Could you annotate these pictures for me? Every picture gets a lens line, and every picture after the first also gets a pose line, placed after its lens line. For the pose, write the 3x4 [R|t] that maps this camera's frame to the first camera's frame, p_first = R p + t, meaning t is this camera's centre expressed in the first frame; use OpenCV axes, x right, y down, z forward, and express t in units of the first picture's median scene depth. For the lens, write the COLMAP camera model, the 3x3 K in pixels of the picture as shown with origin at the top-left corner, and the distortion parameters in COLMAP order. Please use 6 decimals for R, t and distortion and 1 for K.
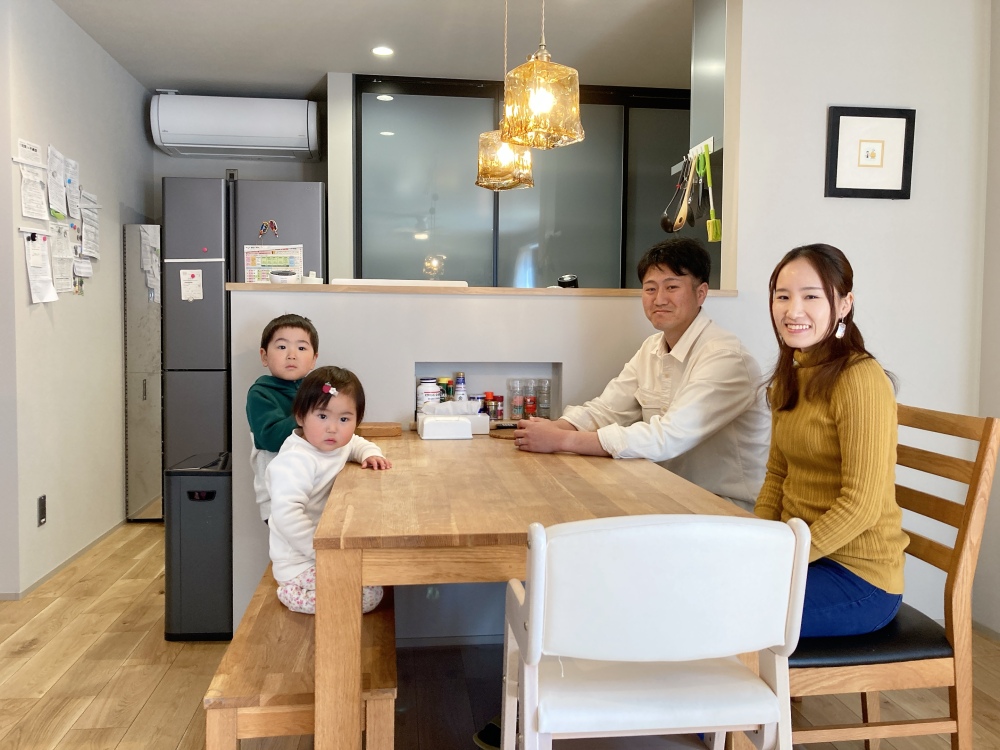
lens RADIAL K [[808.9, 0, 498.9], [0, 808.9, 354.2], [0, 0, 1]] dist [0.002647, -0.009388]
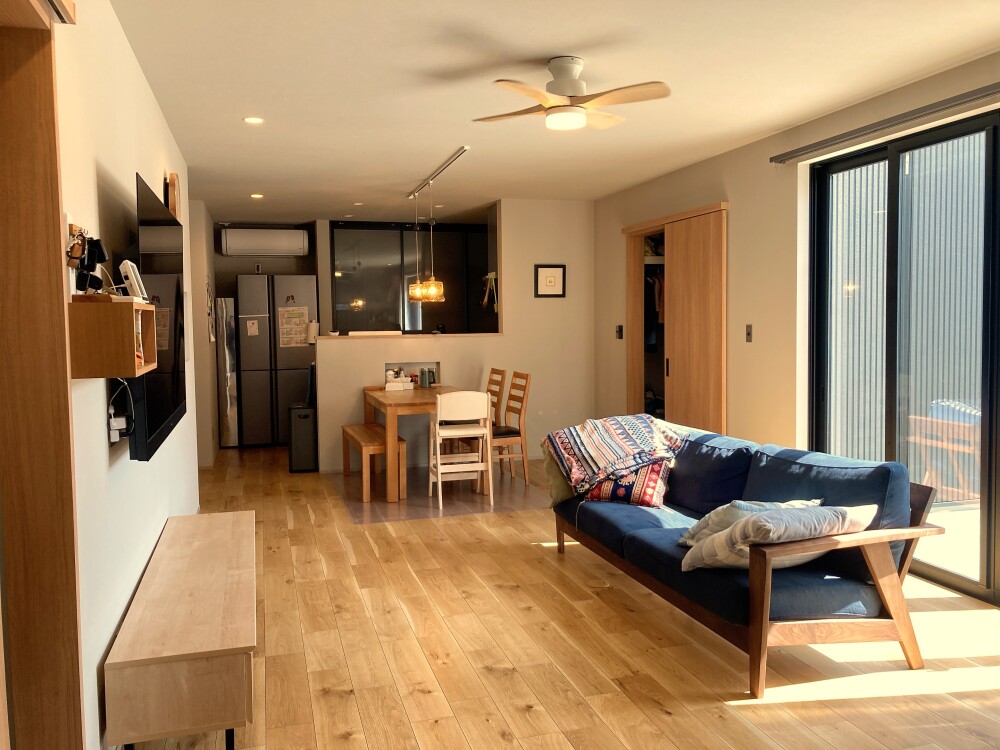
lens RADIAL K [[810.2, 0, 500.0], [0, 810.2, 375.0], [0, 0, 1]] dist [0.030772, -0.001977]
pose [[0.986701, -0.033406, 0.159079, -0.167222], [0.028392, 0.999029, 0.033690, -0.033576], [-0.160050, -0.028726, 0.986691, -1.848813]]
